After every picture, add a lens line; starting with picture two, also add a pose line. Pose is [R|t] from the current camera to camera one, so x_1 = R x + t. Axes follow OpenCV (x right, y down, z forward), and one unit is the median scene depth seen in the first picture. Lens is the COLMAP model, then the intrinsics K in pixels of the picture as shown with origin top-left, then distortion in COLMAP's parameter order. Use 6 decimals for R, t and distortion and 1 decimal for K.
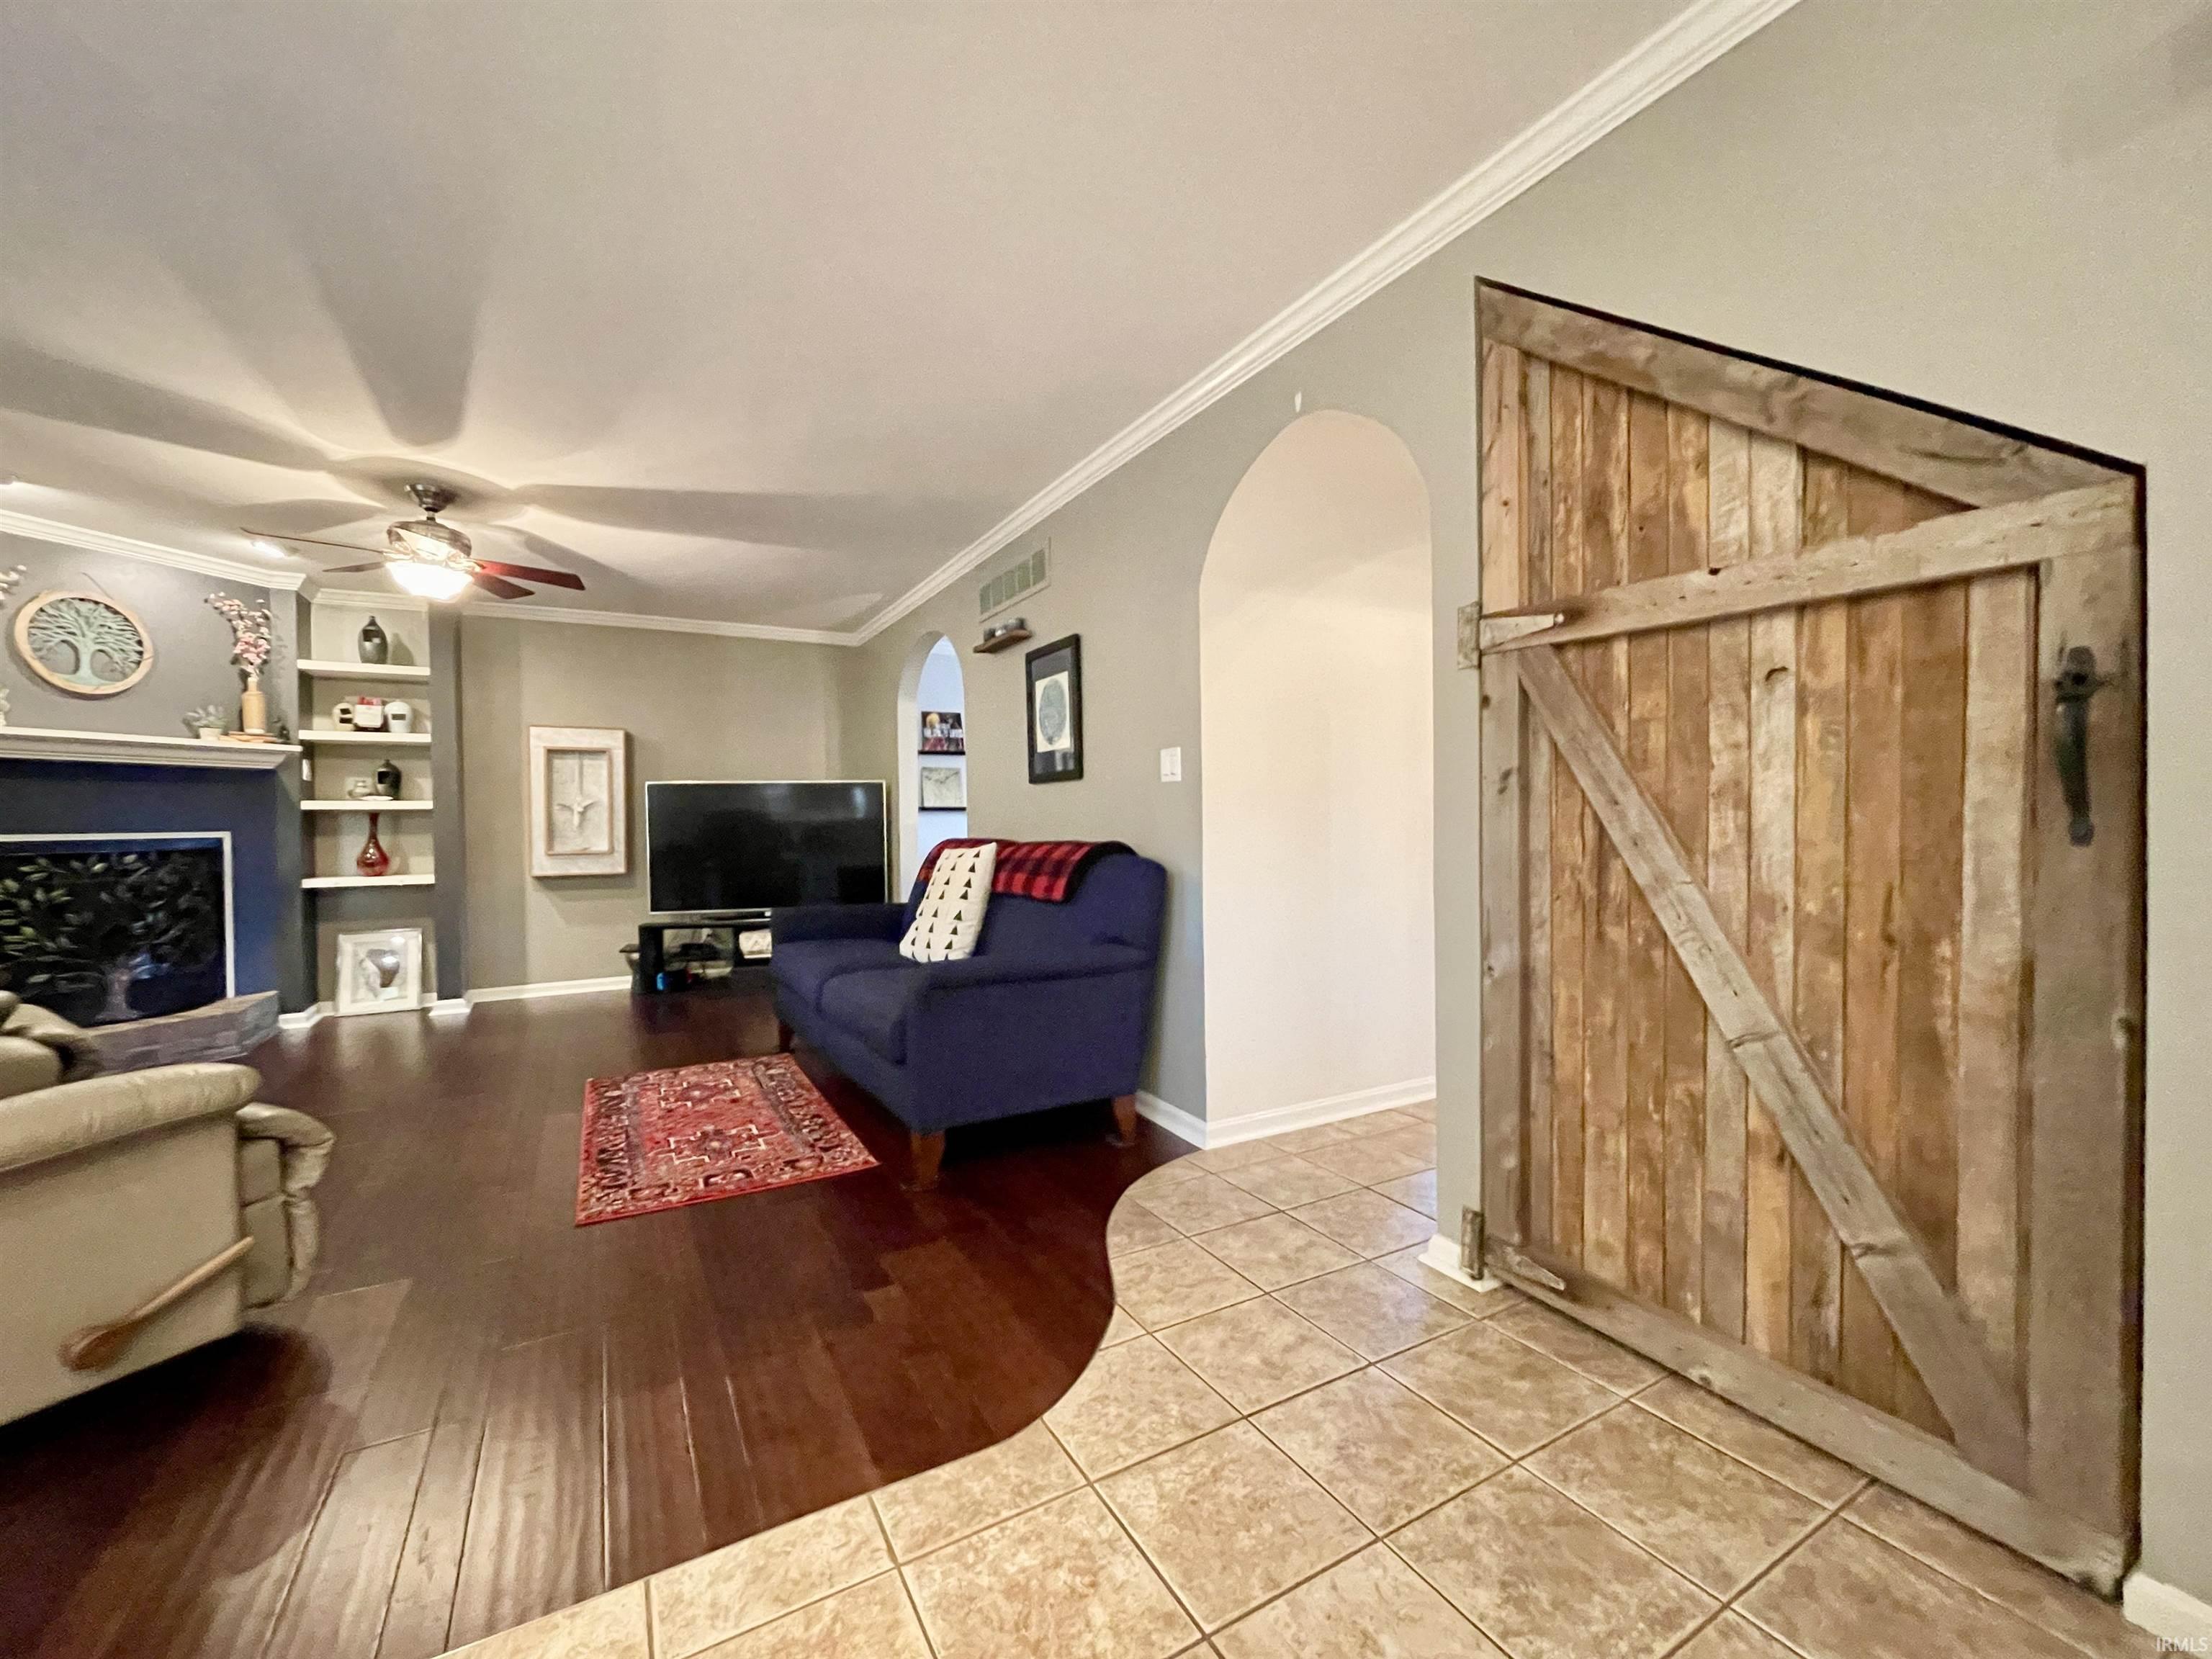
lens RADIAL K [[903.1, 0, 1097.0], [0, 903.1, 832.2], [0, 0, 1]] dist [-0.002379, 0.000930]
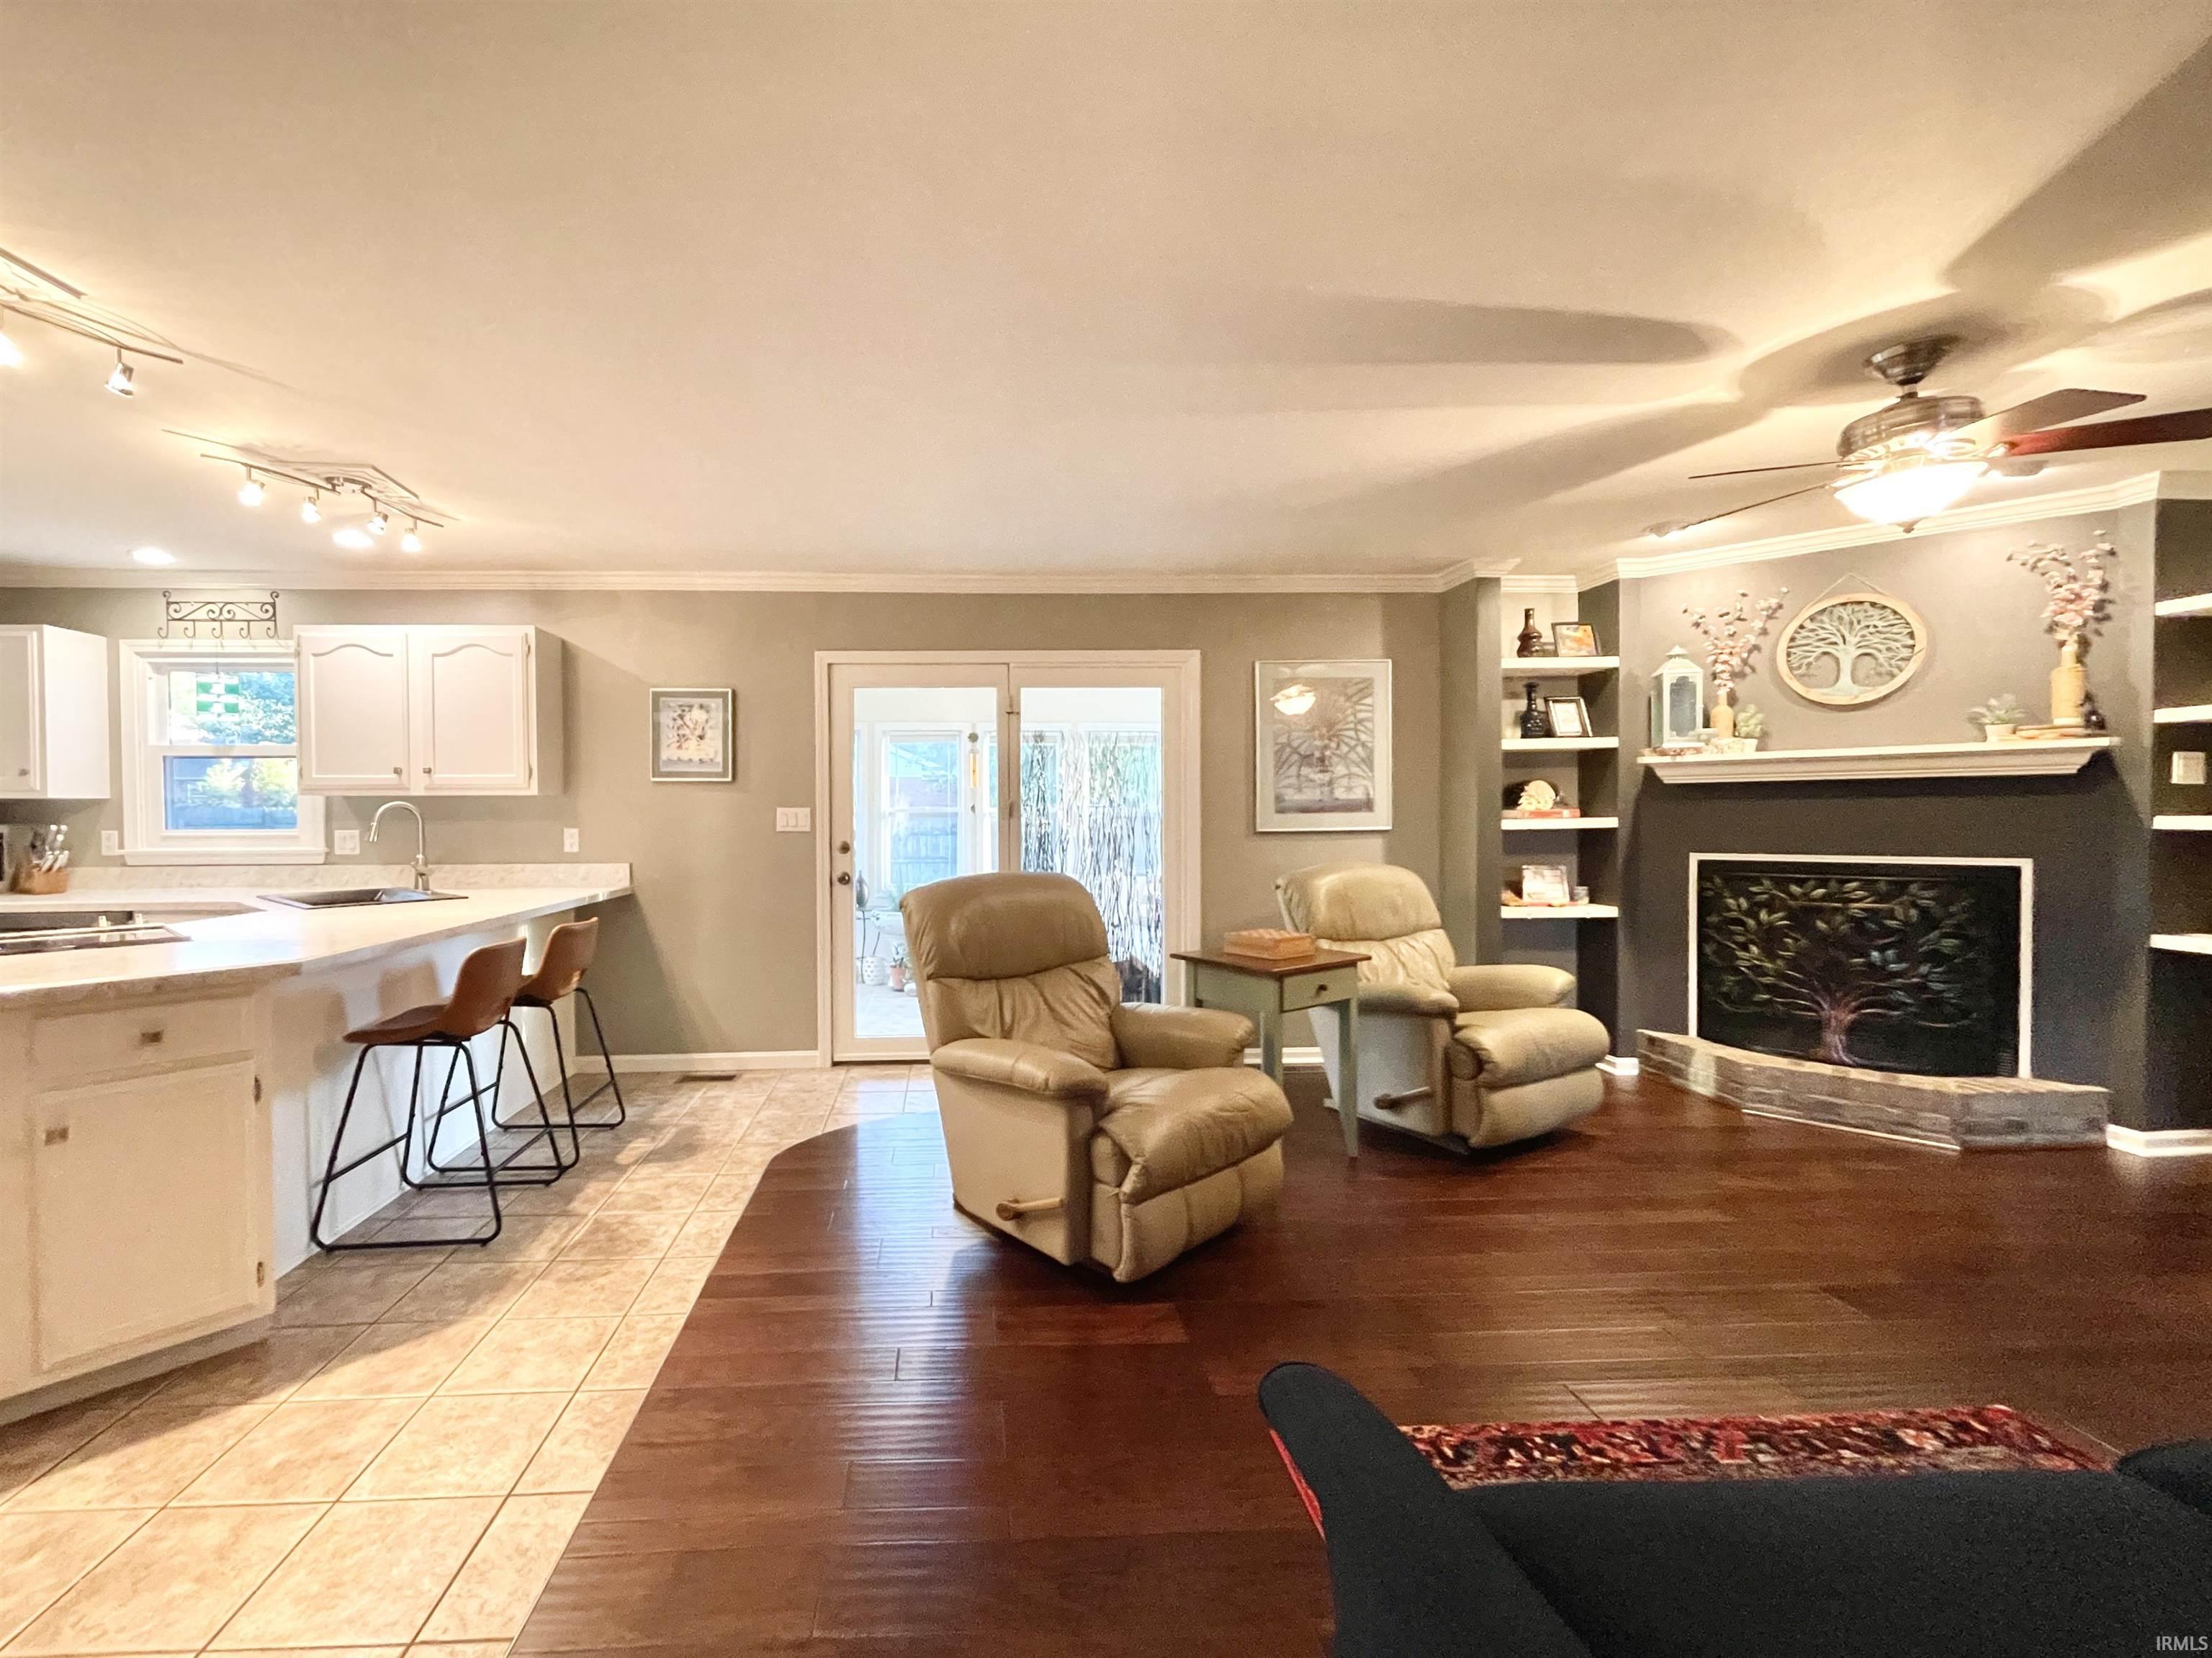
lens RADIAL K [[903.2, 0, 982.1], [0, 903.2, 830.0], [0, 0, 1]] dist [-0.002379, 0.000930]
pose [[-0.445436, 0.028499, -0.894860, 0.099297], [0.001934, 0.999522, 0.030870, -0.048687], [0.895311, 0.012020, -0.445278, 0.547411]]
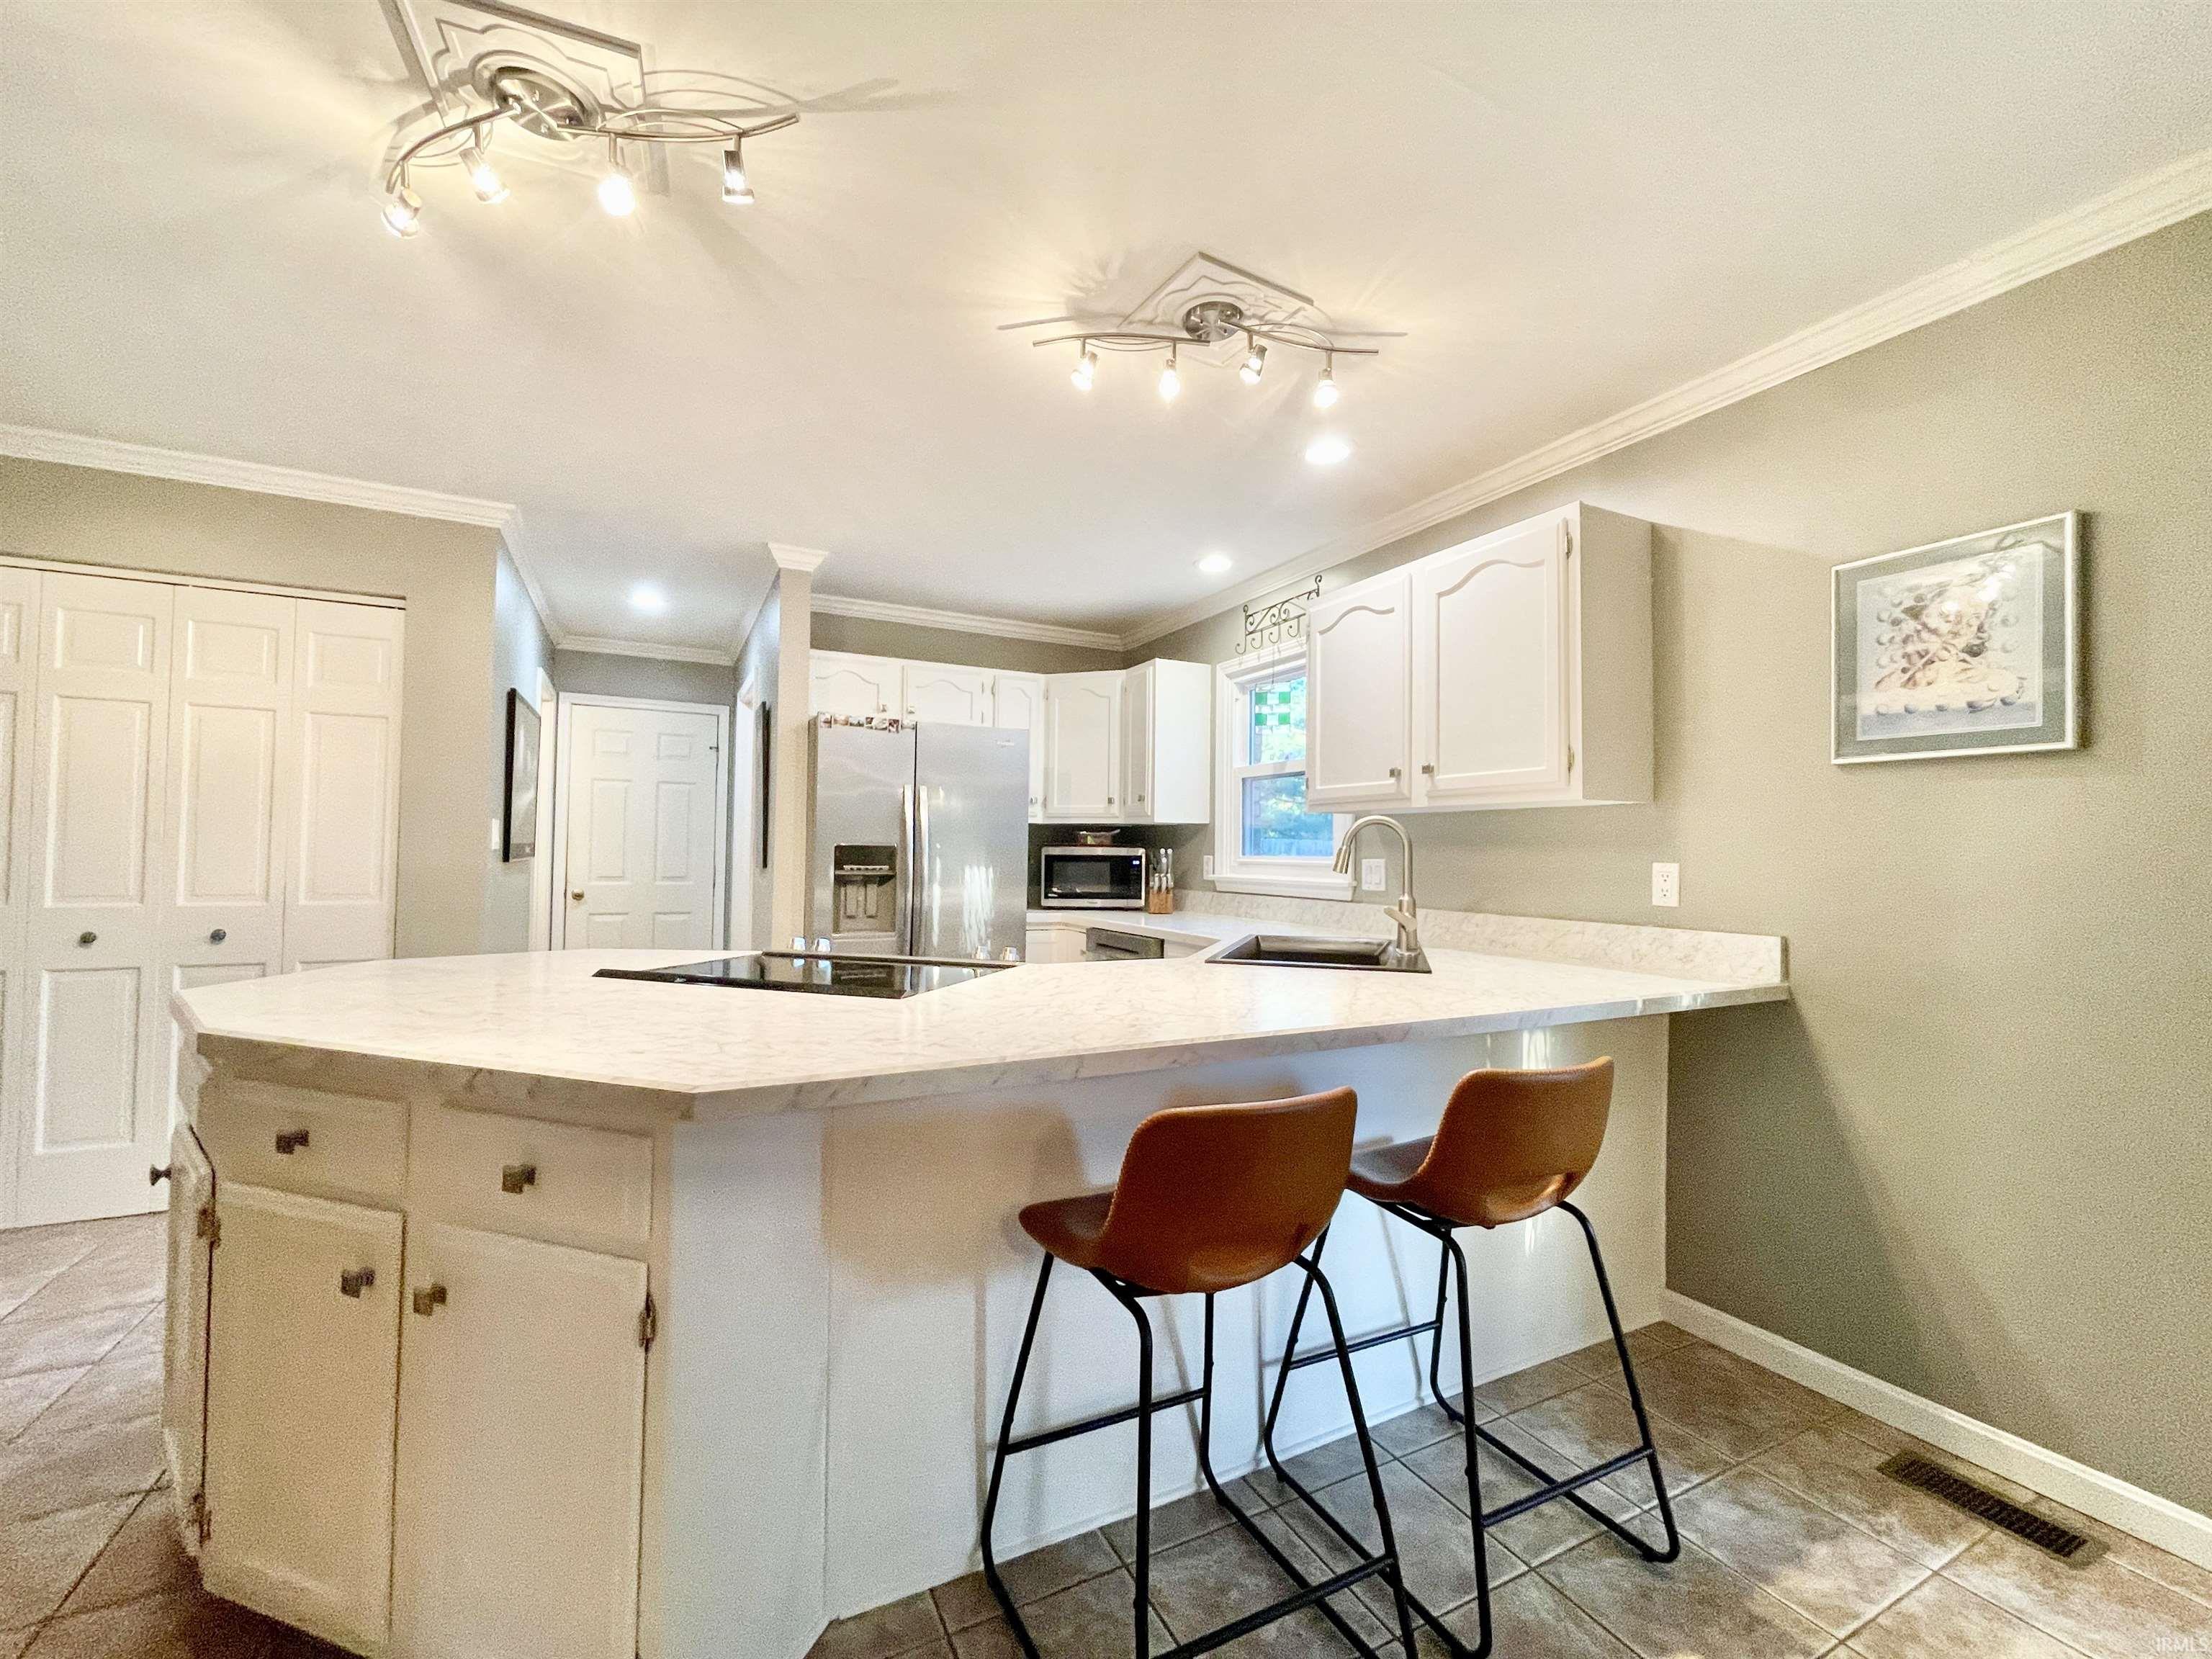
lens RADIAL K [[903.1, 0, 1099.5], [0, 903.1, 832.3], [0, 0, 1]] dist [-0.002379, 0.000930]
pose [[-0.999405, -0.002618, 0.034378, -0.253673], [-0.003171, 0.999866, -0.016044, -0.029870], [-0.034331, -0.016143, -0.999280, 0.264773]]
